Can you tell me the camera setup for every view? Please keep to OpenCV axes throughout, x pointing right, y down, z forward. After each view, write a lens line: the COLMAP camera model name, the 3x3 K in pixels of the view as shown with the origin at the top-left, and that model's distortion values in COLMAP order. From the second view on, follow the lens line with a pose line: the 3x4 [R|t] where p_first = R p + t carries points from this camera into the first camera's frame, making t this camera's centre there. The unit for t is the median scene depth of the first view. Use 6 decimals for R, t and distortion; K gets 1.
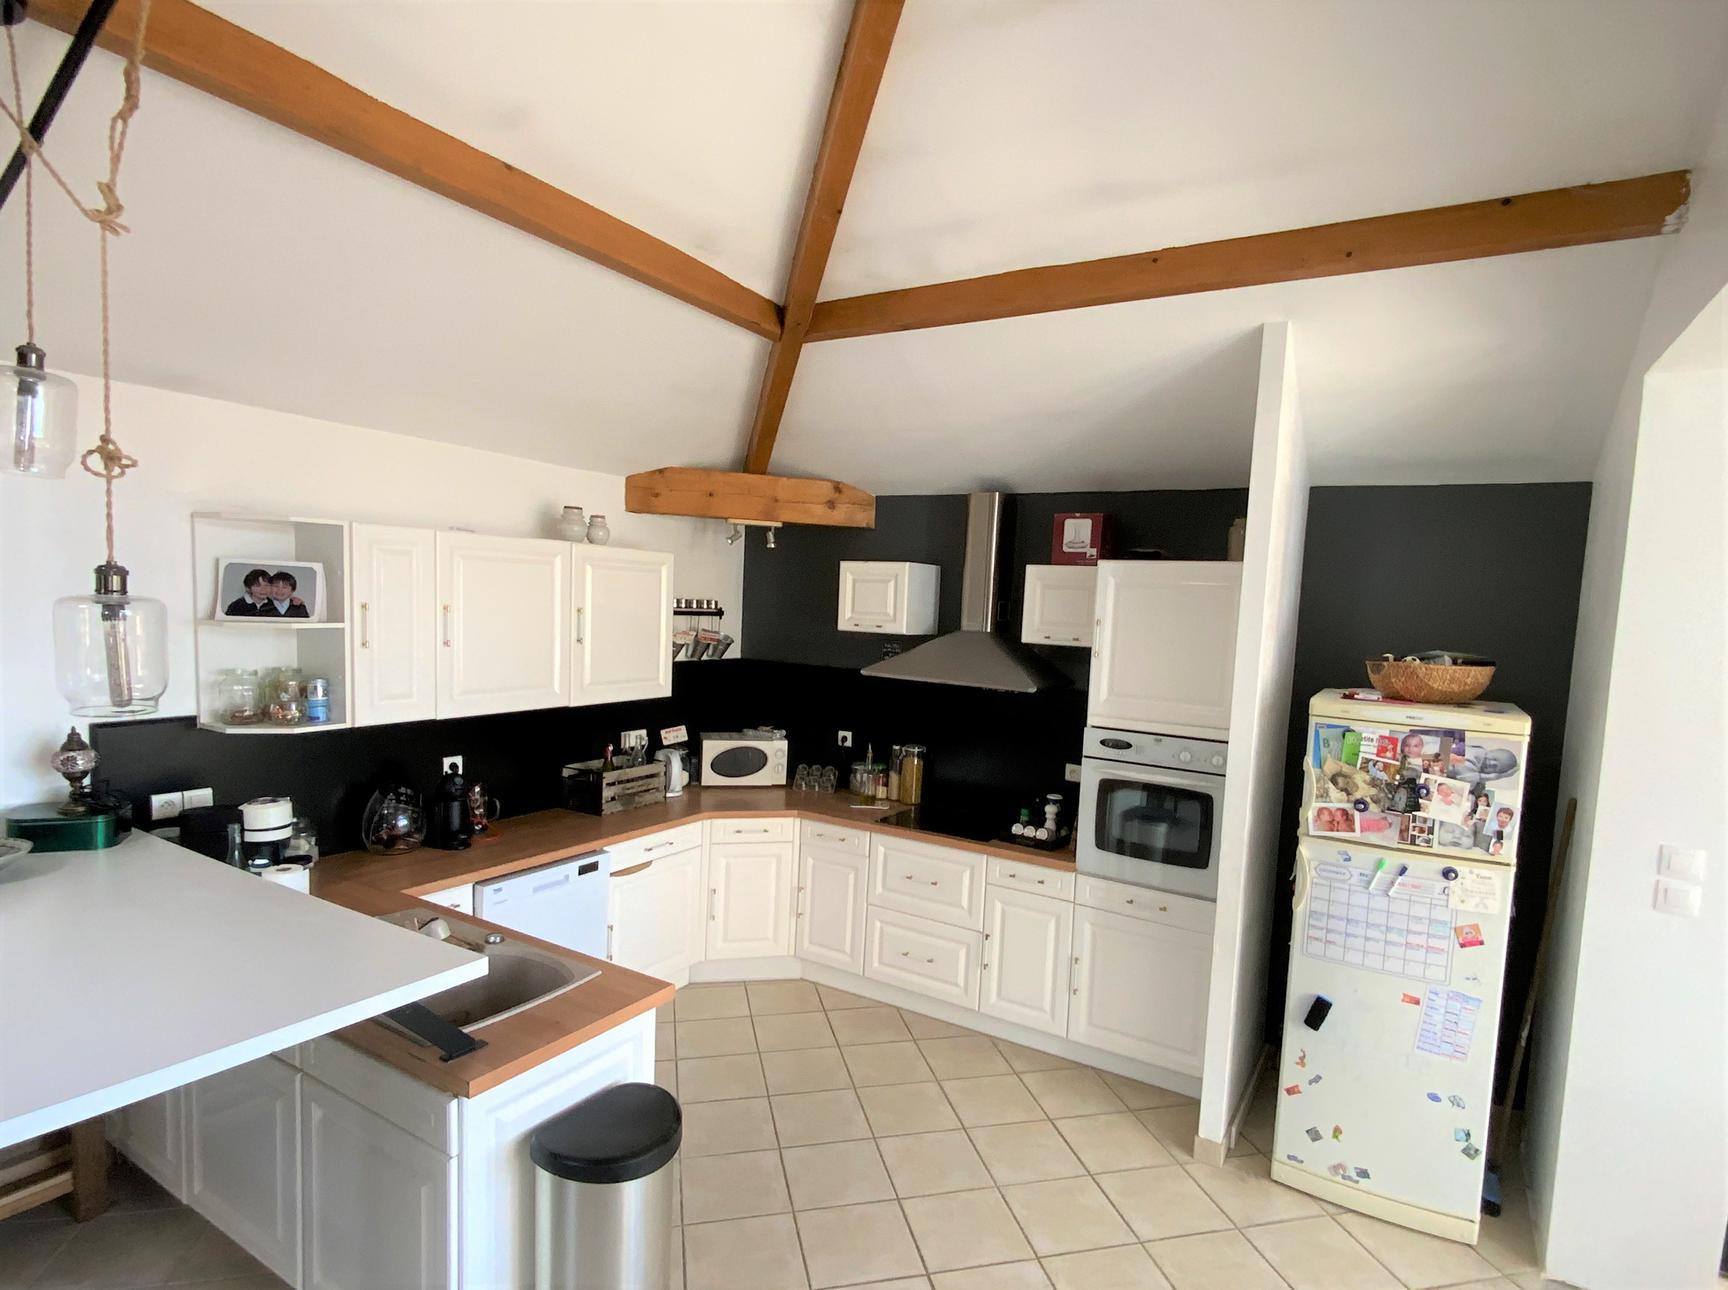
lens RADIAL K [[887.3, 0, 856.8], [0, 887.3, 650.3], [0, 0, 1]] dist [0.001322, -0.000082]
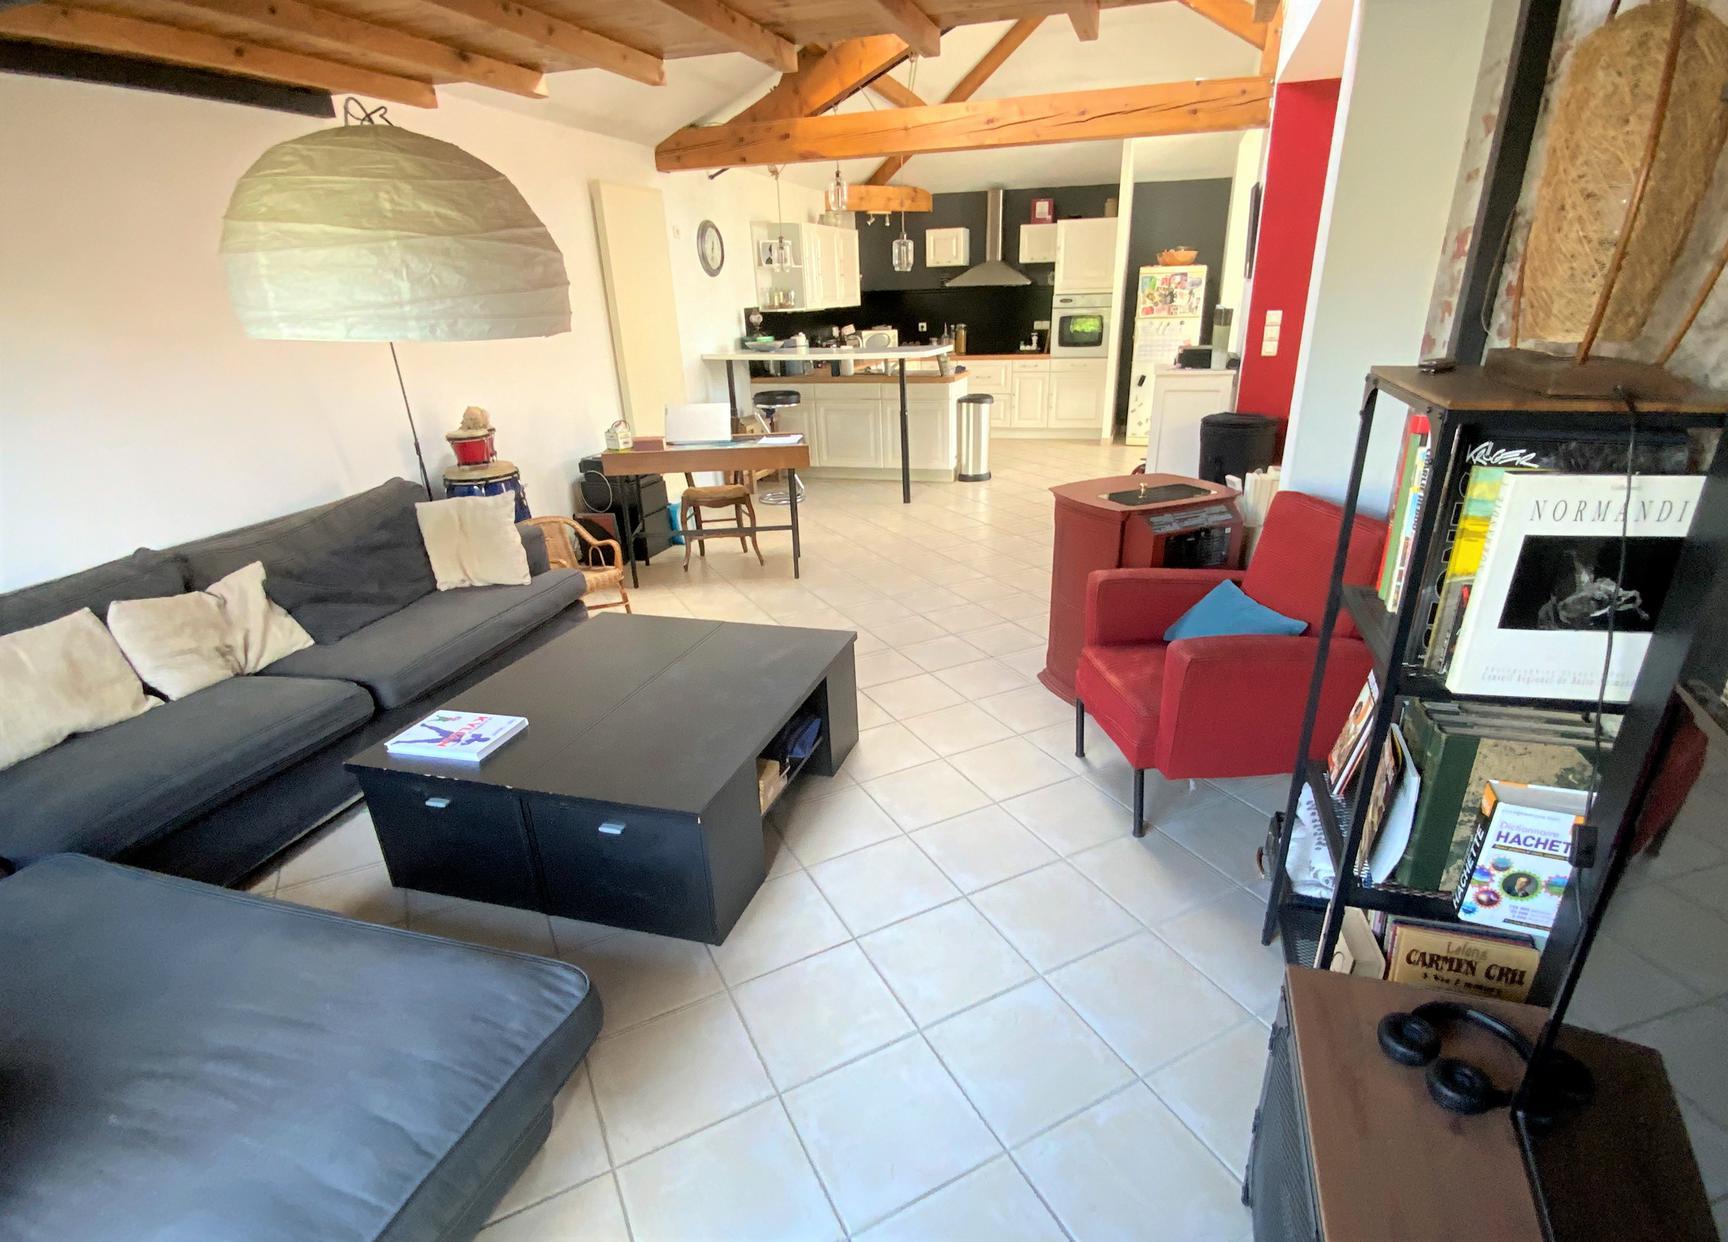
lens RADIAL K [[848.3, 0, 879.2], [0, 848.3, 628.3], [0, 0, 1]] dist [-0.002141, -0.000159]
pose [[0.967813, -0.159939, 0.194315, -0.821261], [0.089303, 0.940098, 0.329000, 0.139140], [-0.235295, -0.301058, 0.924121, -1.348624]]
